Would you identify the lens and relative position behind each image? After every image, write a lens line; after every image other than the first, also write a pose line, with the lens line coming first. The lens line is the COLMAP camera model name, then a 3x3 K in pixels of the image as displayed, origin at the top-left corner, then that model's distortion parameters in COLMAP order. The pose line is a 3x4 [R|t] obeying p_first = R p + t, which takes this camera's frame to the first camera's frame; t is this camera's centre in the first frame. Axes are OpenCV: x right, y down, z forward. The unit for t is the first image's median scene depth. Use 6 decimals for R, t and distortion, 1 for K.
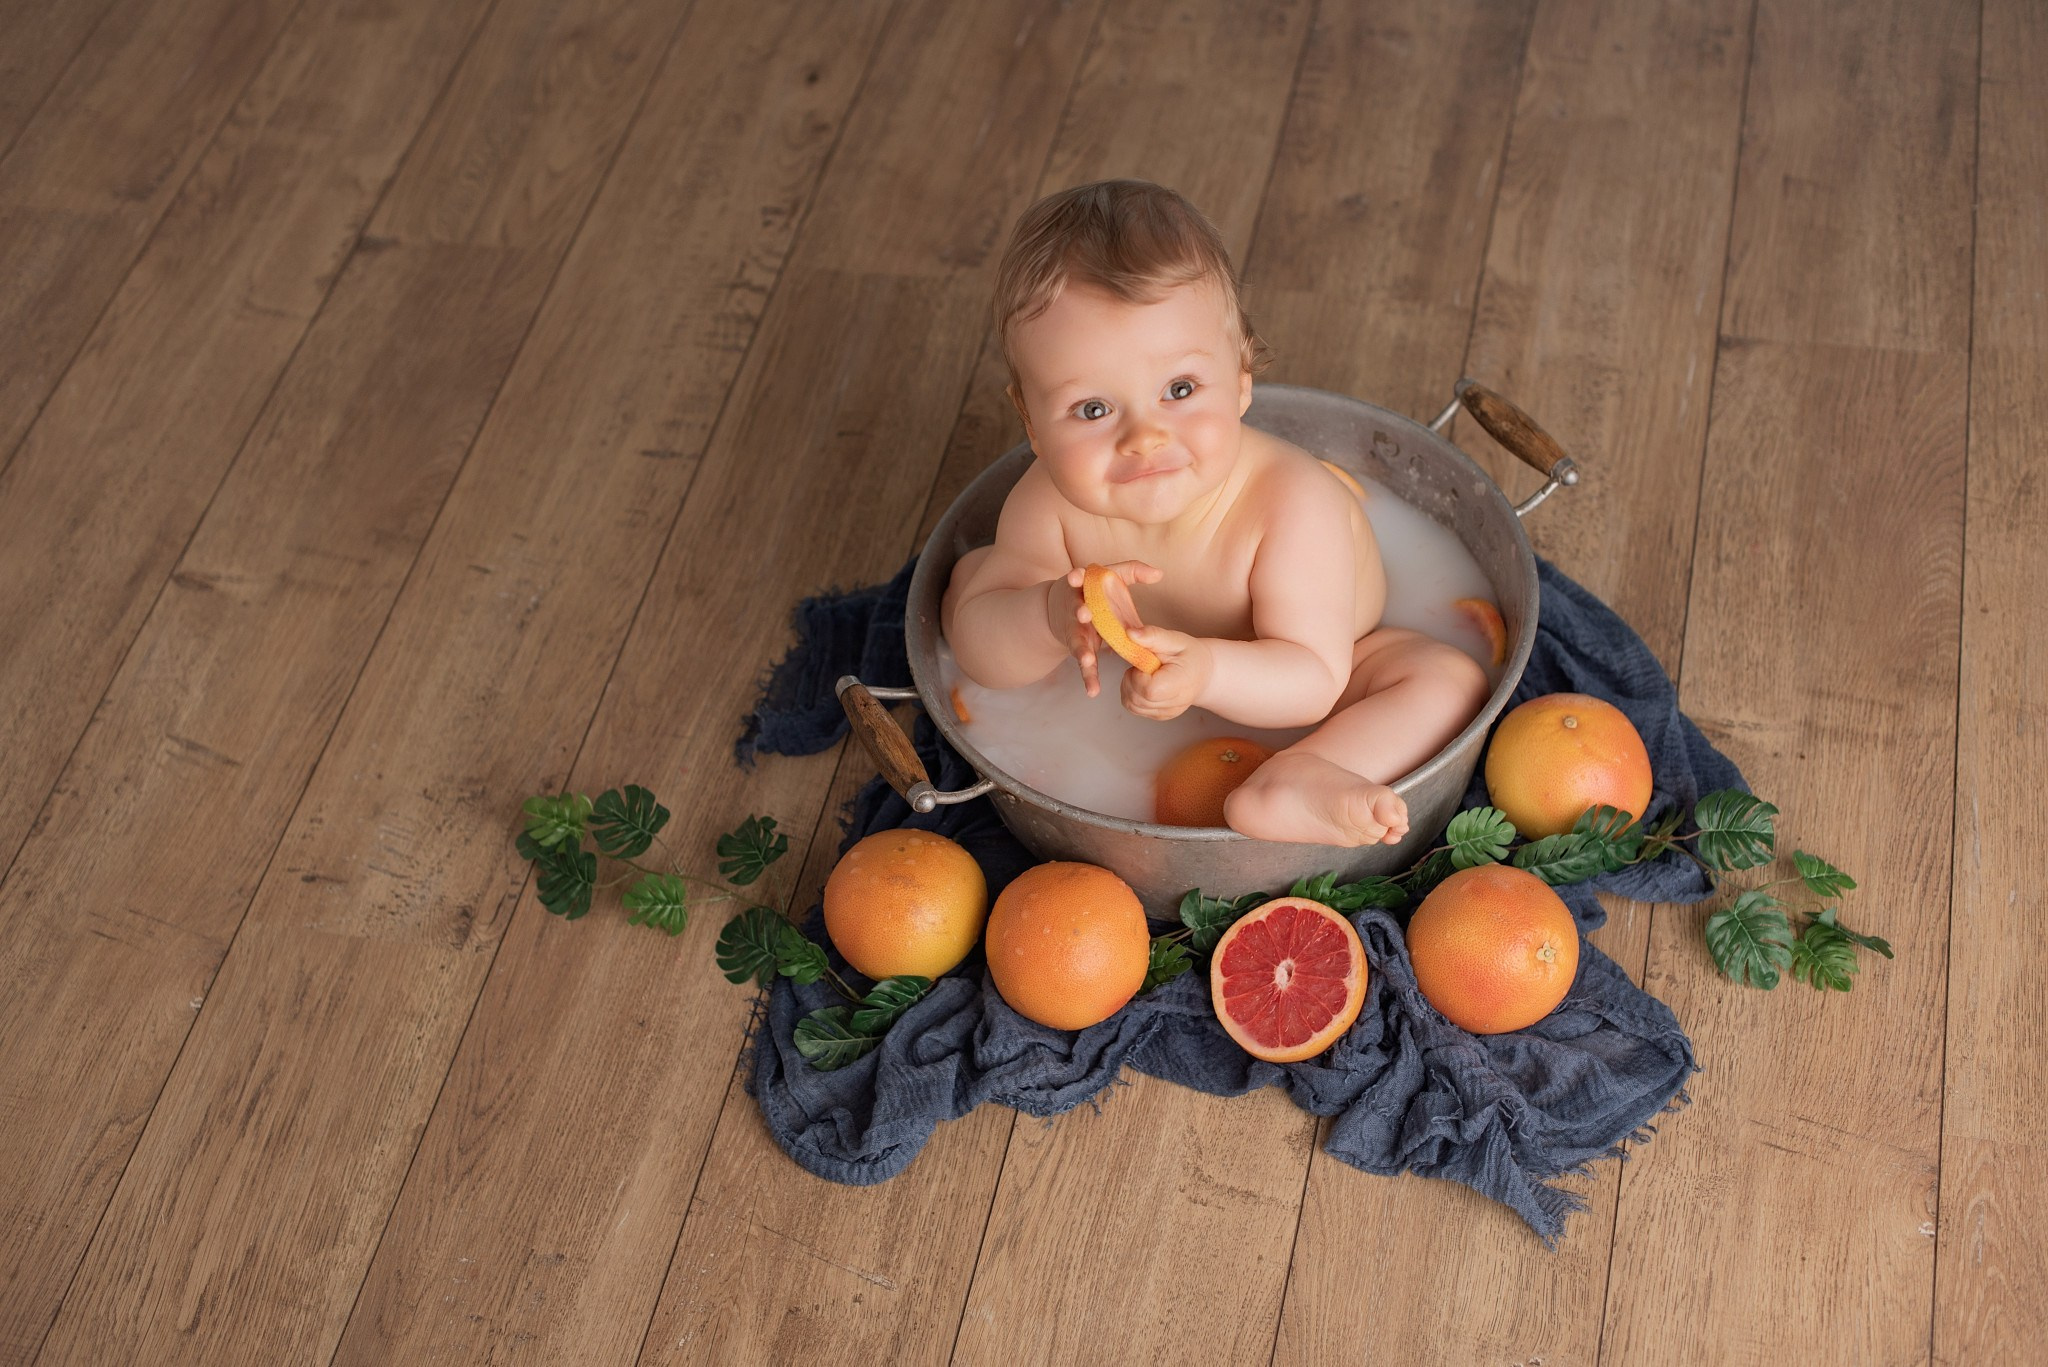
lens RADIAL K [[3012.7, 0, 1029.4], [0, 3012.7, 684.2], [0, 0, 1]] dist [-0.045127, 0.000000]
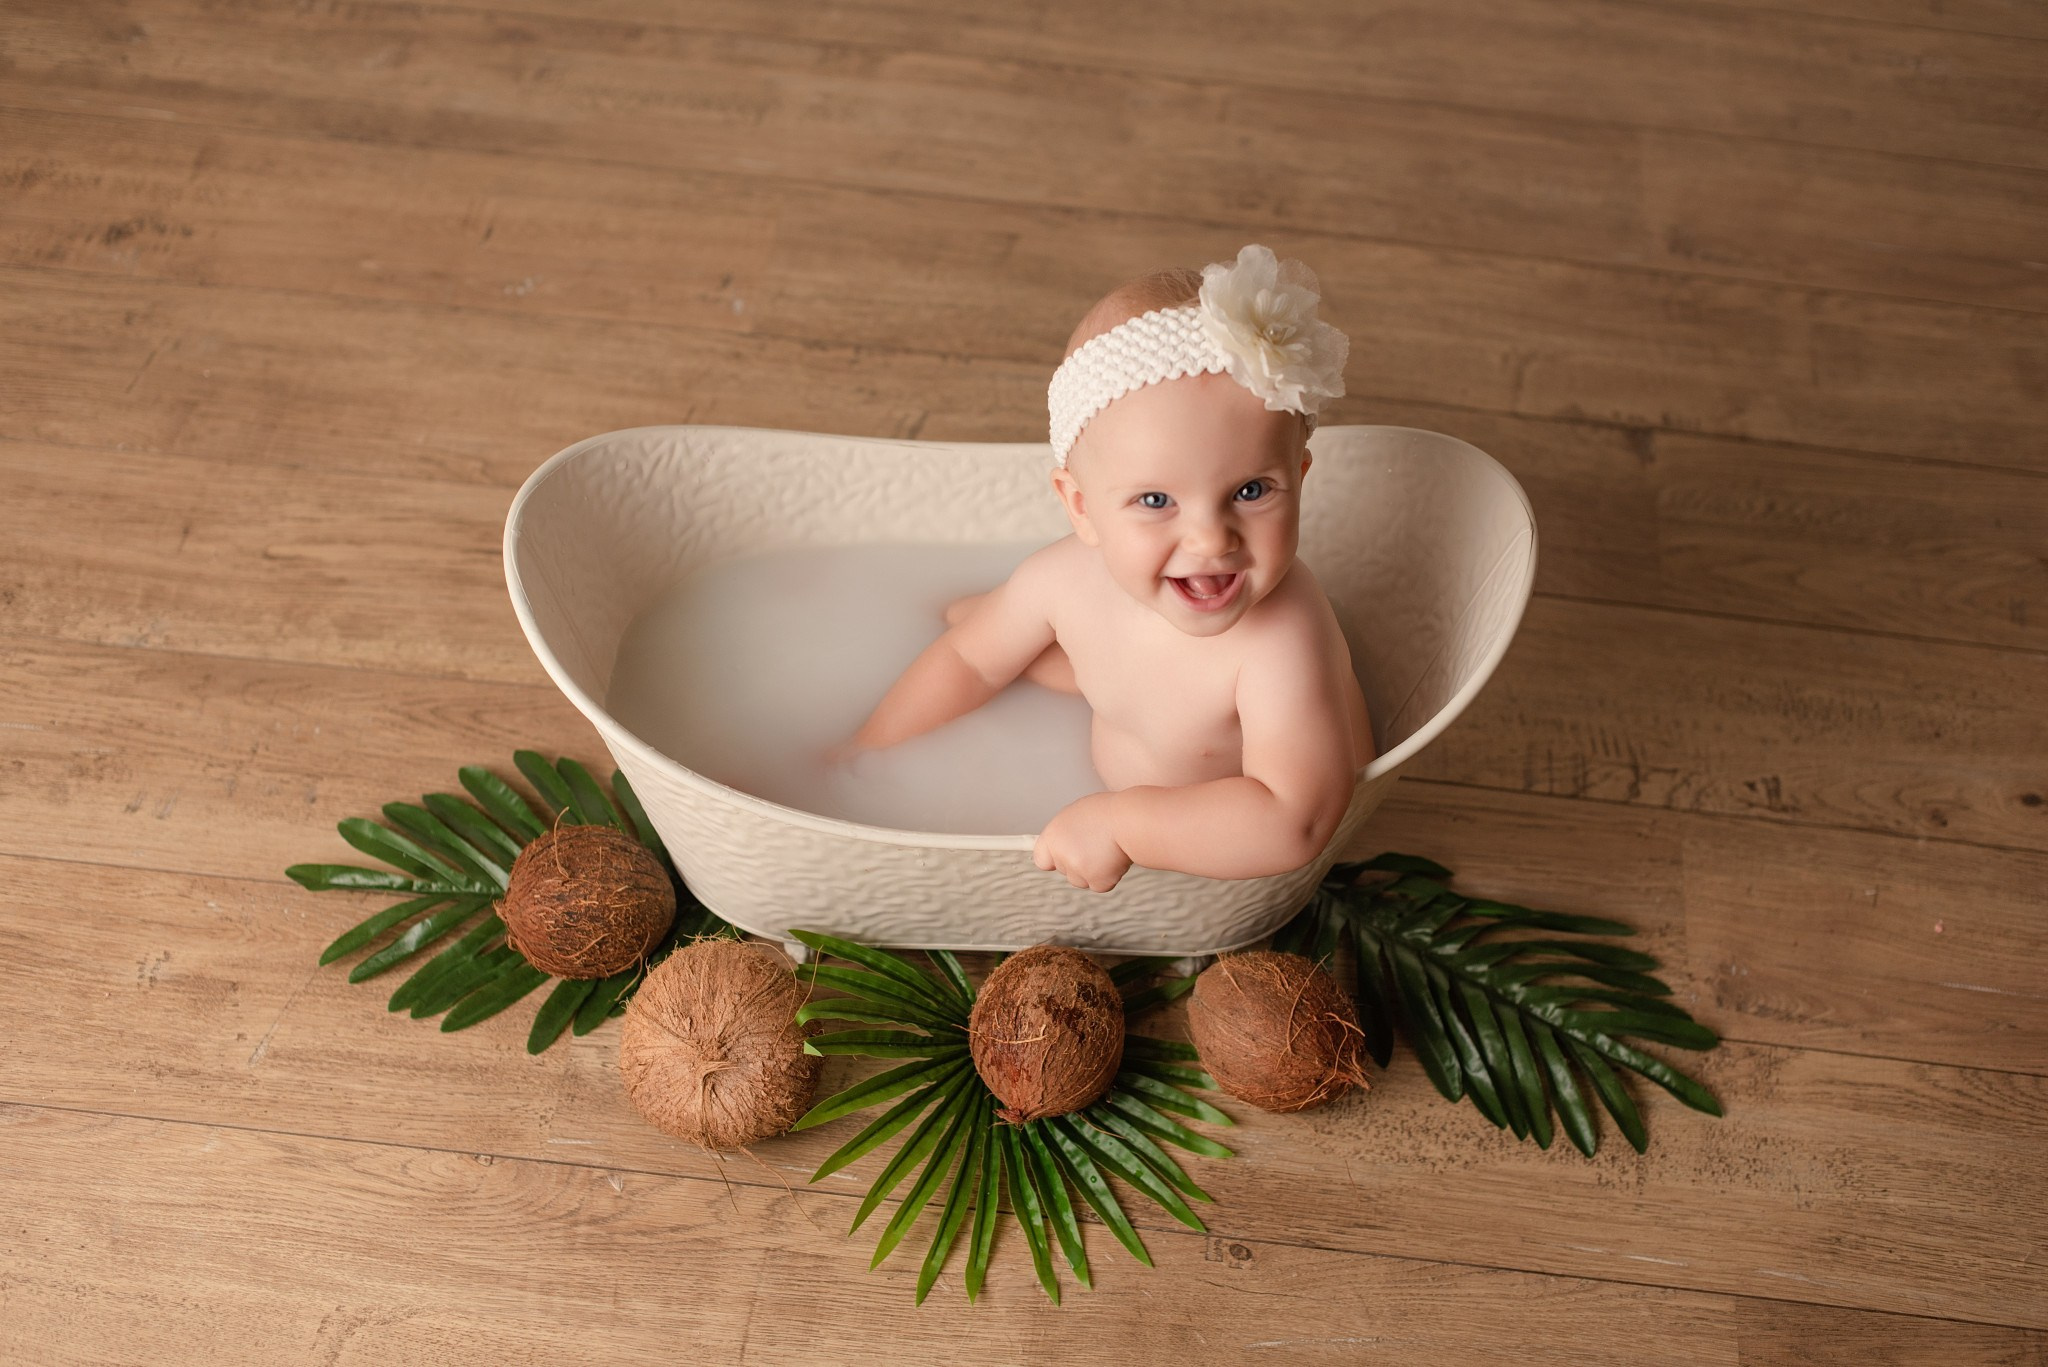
lens RADIAL K [[3012.7, 0, 1027.4], [0, 3012.7, 673.7], [0, 0, 1]] dist [-0.045127, 0.000000]
pose [[0.118286, 0.807019, -0.578558, 0.399977], [-0.781986, 0.434791, 0.446605, -0.443068], [0.611970, 0.399597, 0.682506, 0.350047]]
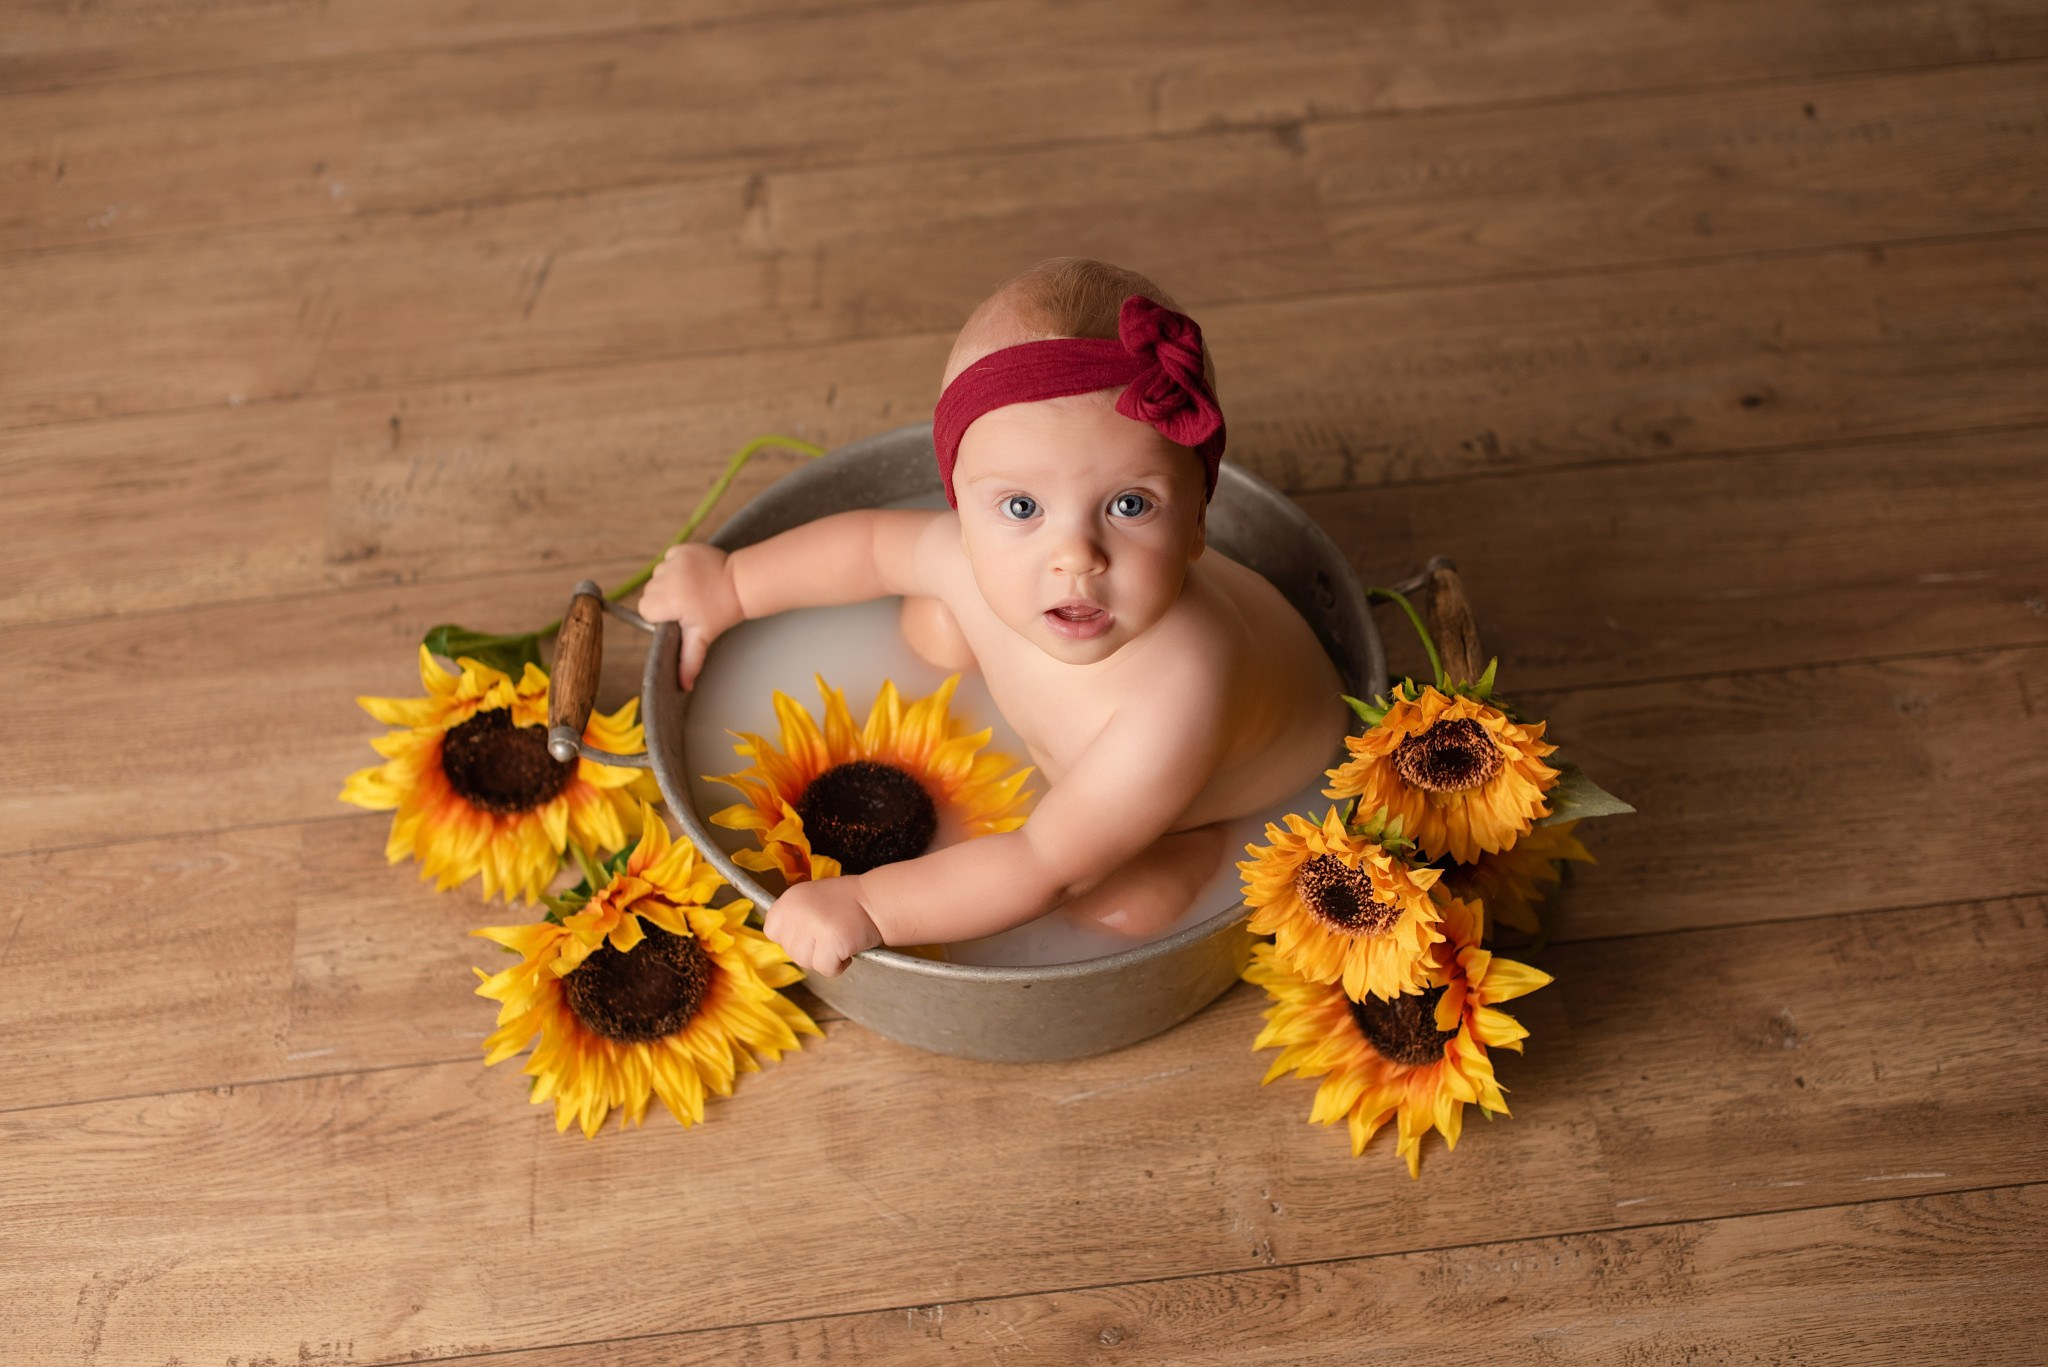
lens RADIAL K [[3012.7, 0, 1026.0], [0, 3012.7, 685.7], [0, 0, 1]] dist [-0.045127, 0.000000]
pose [[0.321869, 0.769532, -0.551562, 0.423586], [-0.701980, 0.584881, 0.406371, -0.416786], [0.635314, 0.256387, 0.728451, 0.421305]]
